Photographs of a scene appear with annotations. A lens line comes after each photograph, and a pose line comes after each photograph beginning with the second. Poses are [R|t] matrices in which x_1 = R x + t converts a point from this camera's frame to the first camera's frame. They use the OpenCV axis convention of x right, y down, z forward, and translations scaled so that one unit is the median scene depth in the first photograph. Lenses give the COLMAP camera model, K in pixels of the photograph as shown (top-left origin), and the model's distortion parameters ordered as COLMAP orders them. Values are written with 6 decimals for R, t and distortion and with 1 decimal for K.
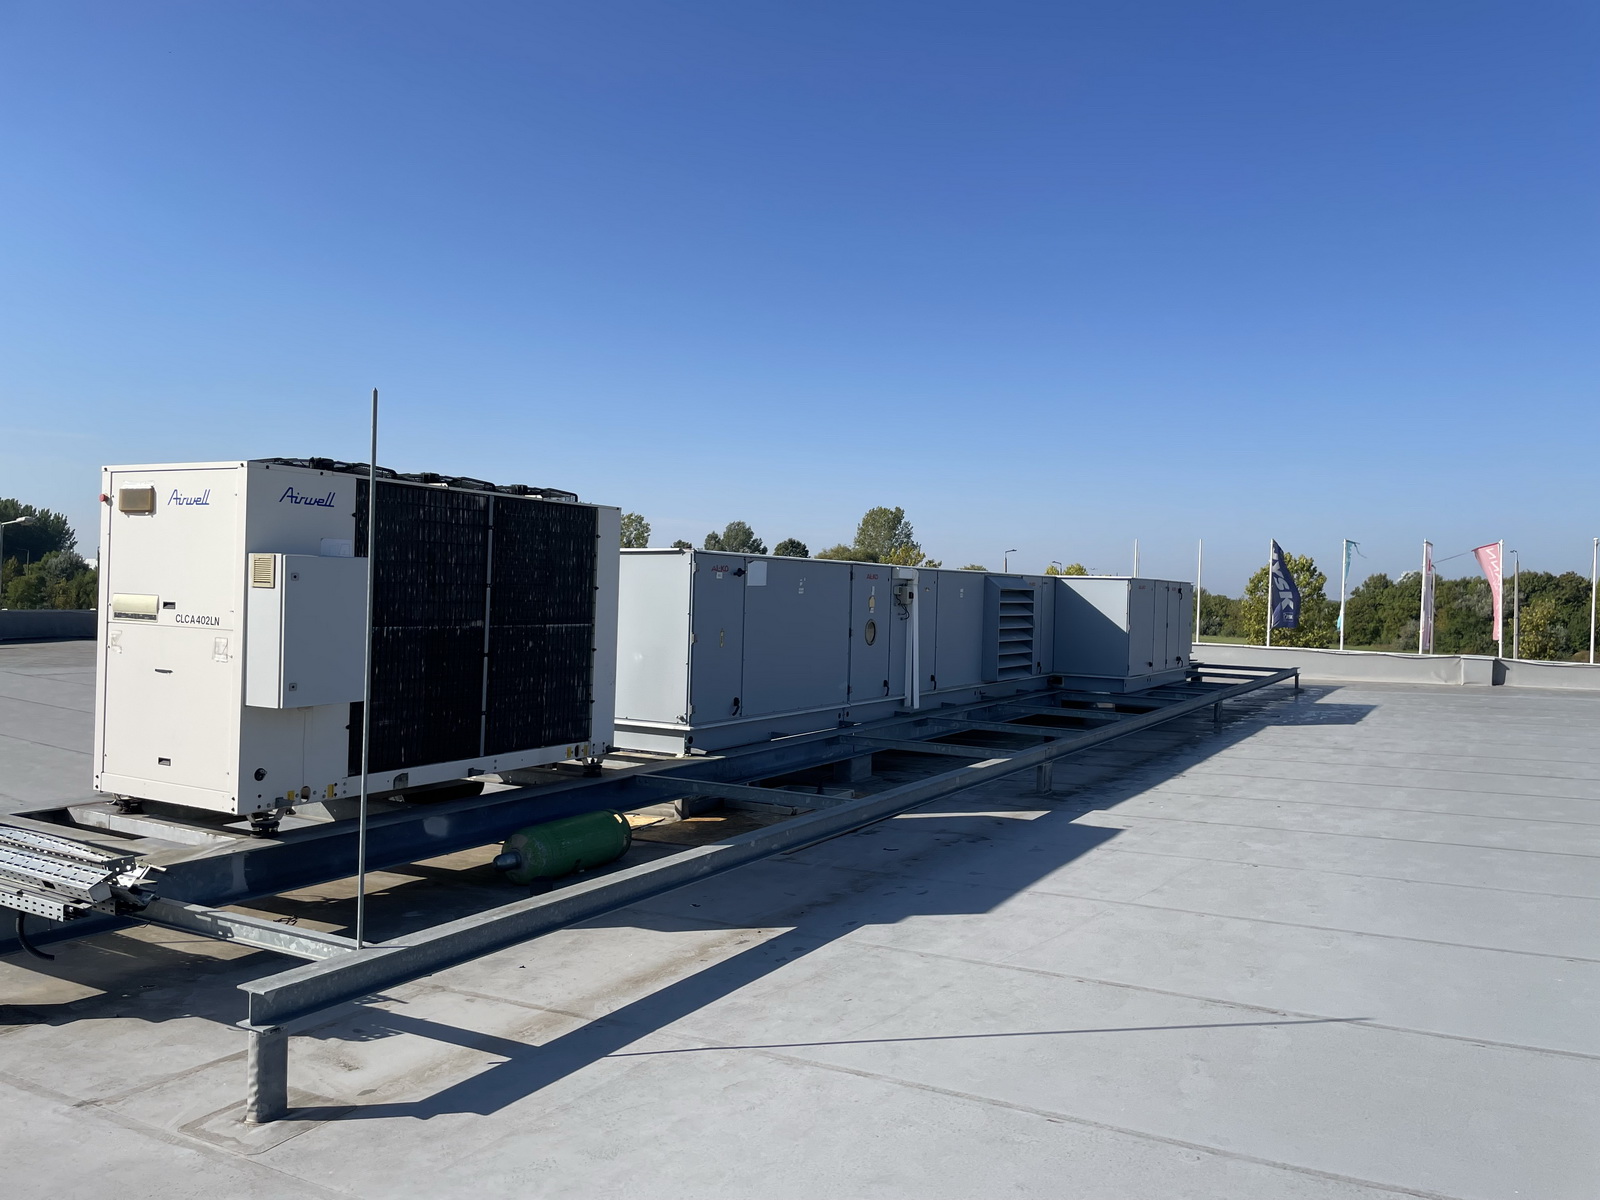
lens RADIAL K [[1245.9, 0, 797.4], [0, 1245.9, 590.1], [0, 0, 1]] dist [0.066938, -0.083828]
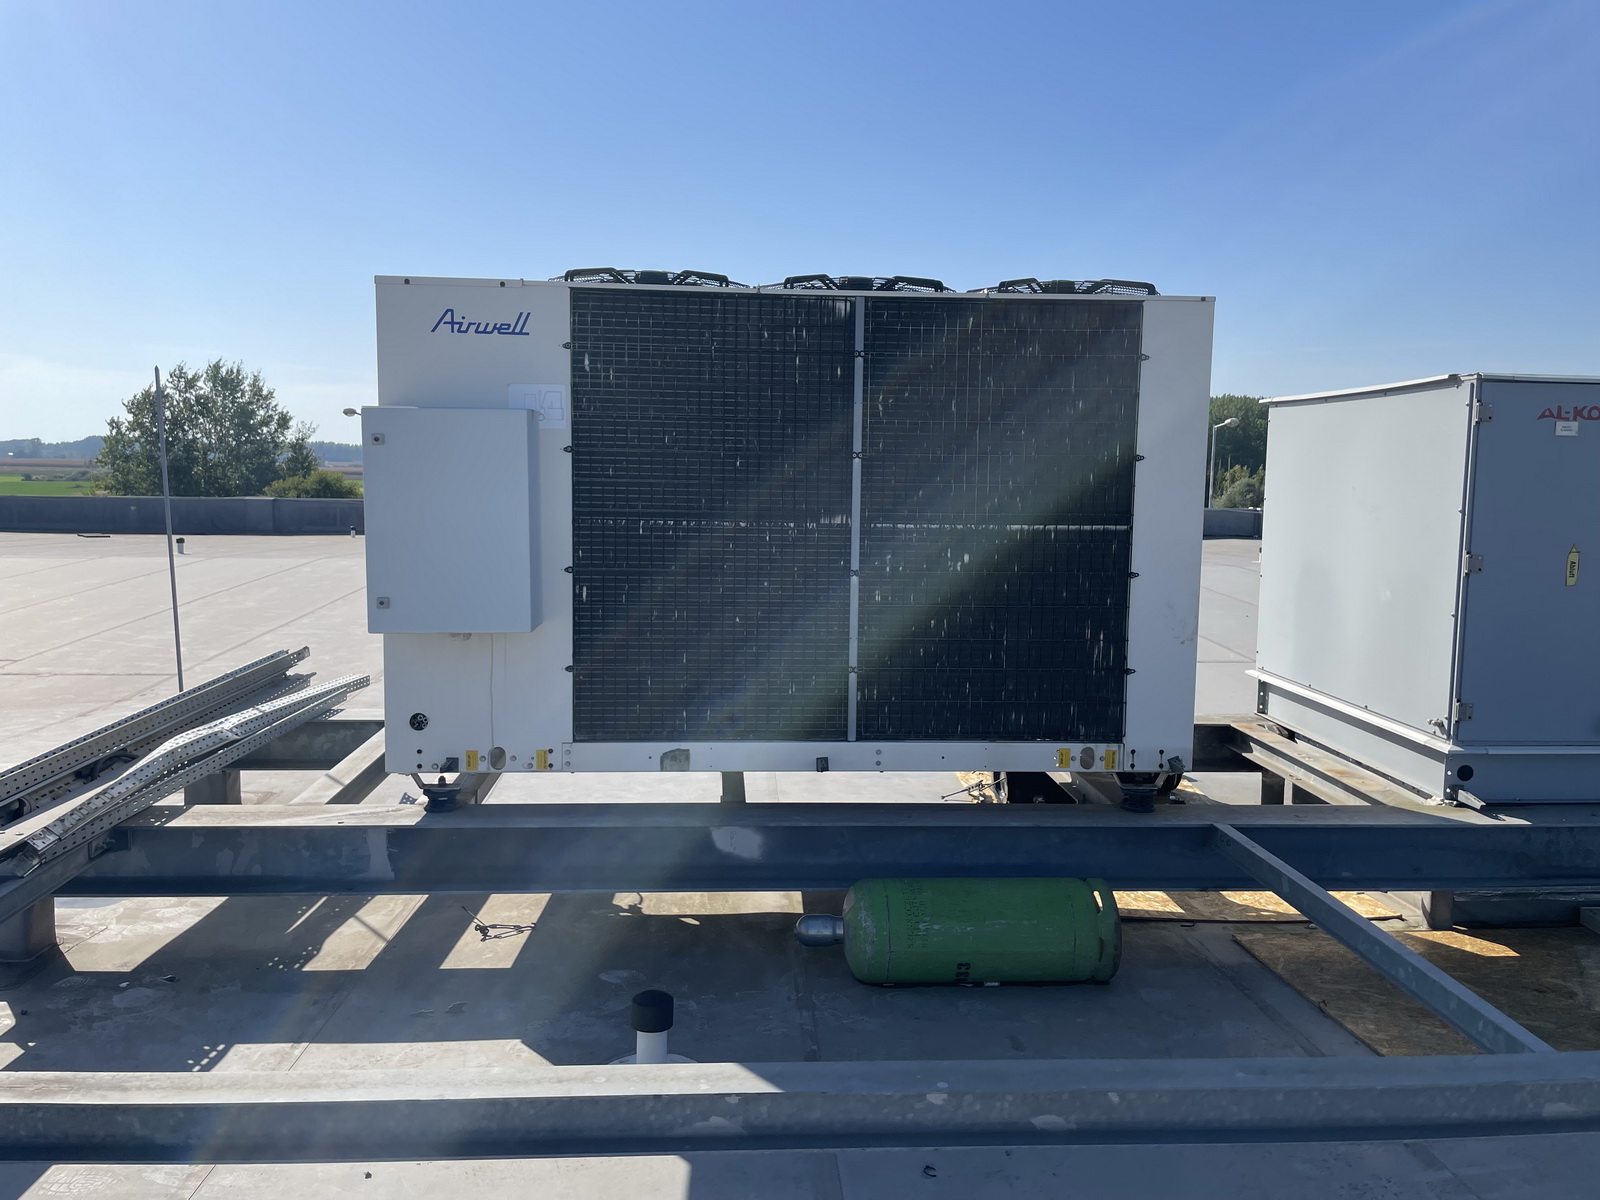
lens RADIAL K [[1227.9, 0, 784.3], [0, 1227.9, 573.6], [0, 0, 1]] dist [0.044892, -0.022914]
pose [[0.537848, 0.057511, -0.841078, 0.135805], [0.000458, 0.997650, 0.068509, 0.007770], [0.843042, -0.037233, 0.536558, 0.408432]]
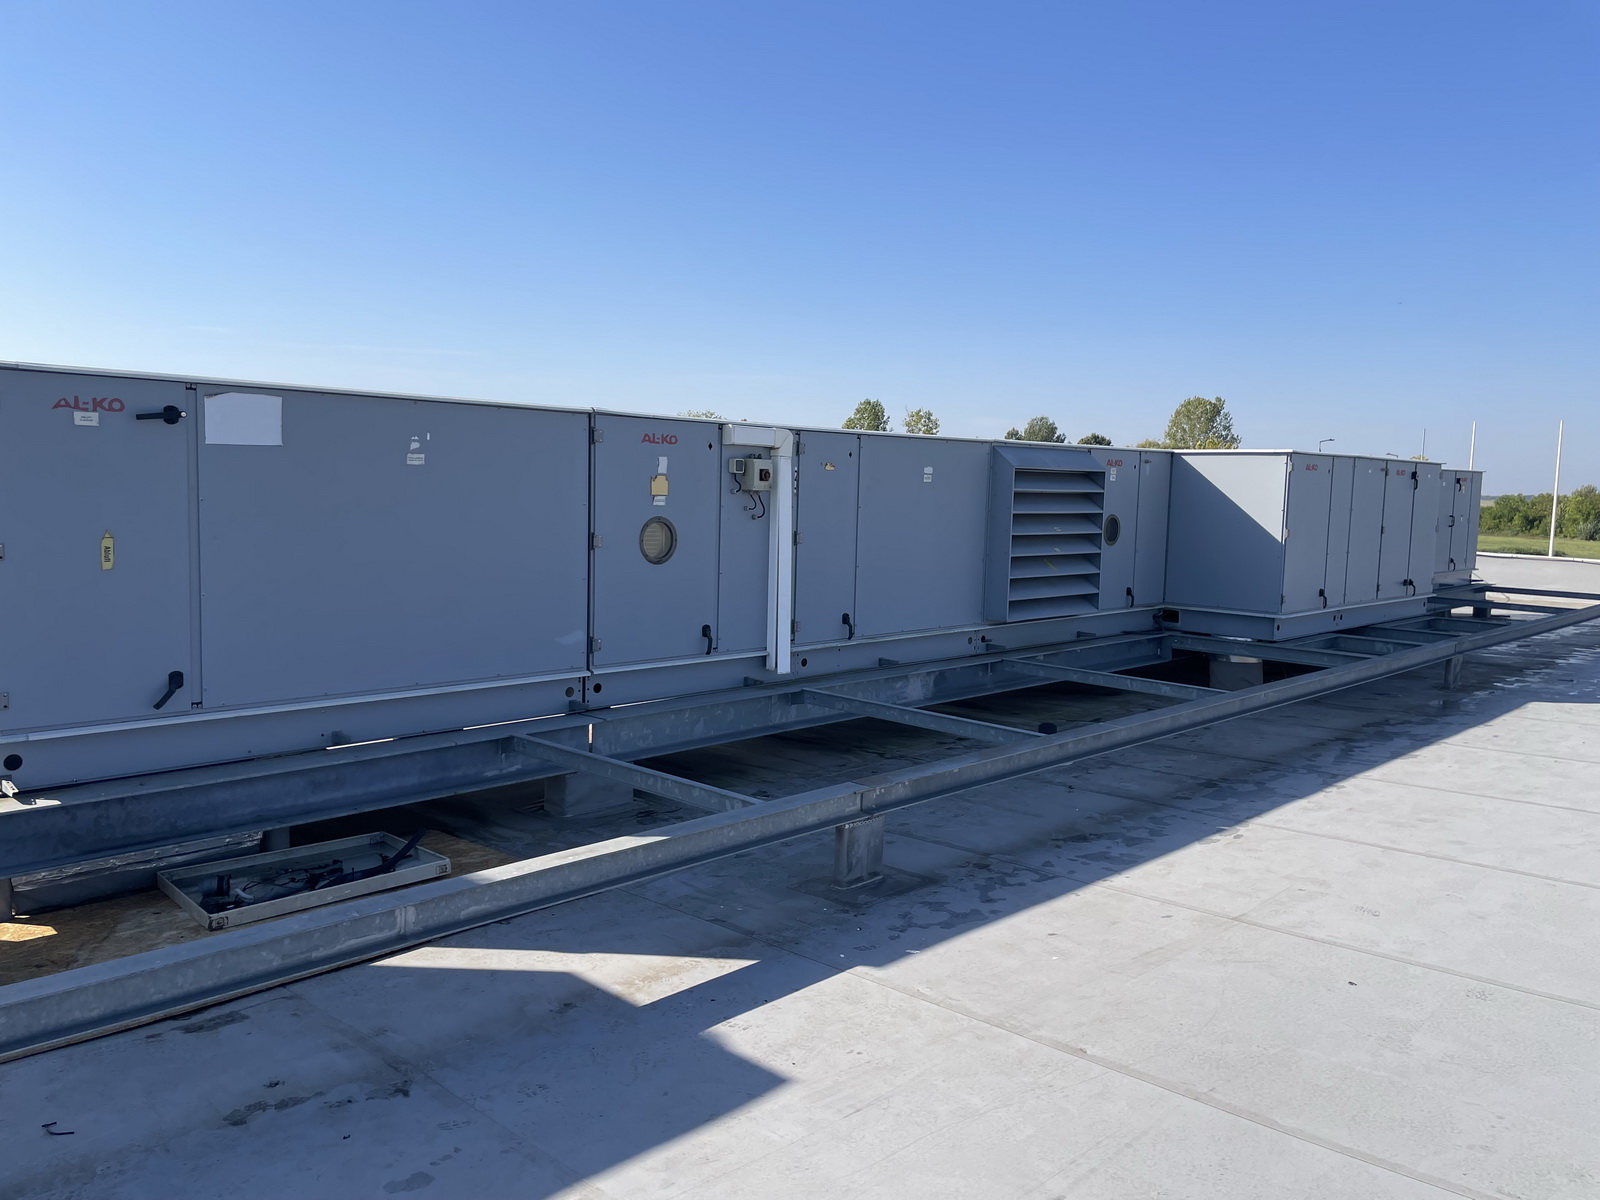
lens RADIAL K [[1245.9, 0, 801.3], [0, 1245.9, 603.9], [0, 0, 1]] dist [0.066938, -0.083828]
pose [[0.969092, 0.022968, -0.245628, 0.257050], [-0.000556, 0.995857, 0.090929, 0.011570], [0.246698, -0.087982, 0.965090, 0.478812]]
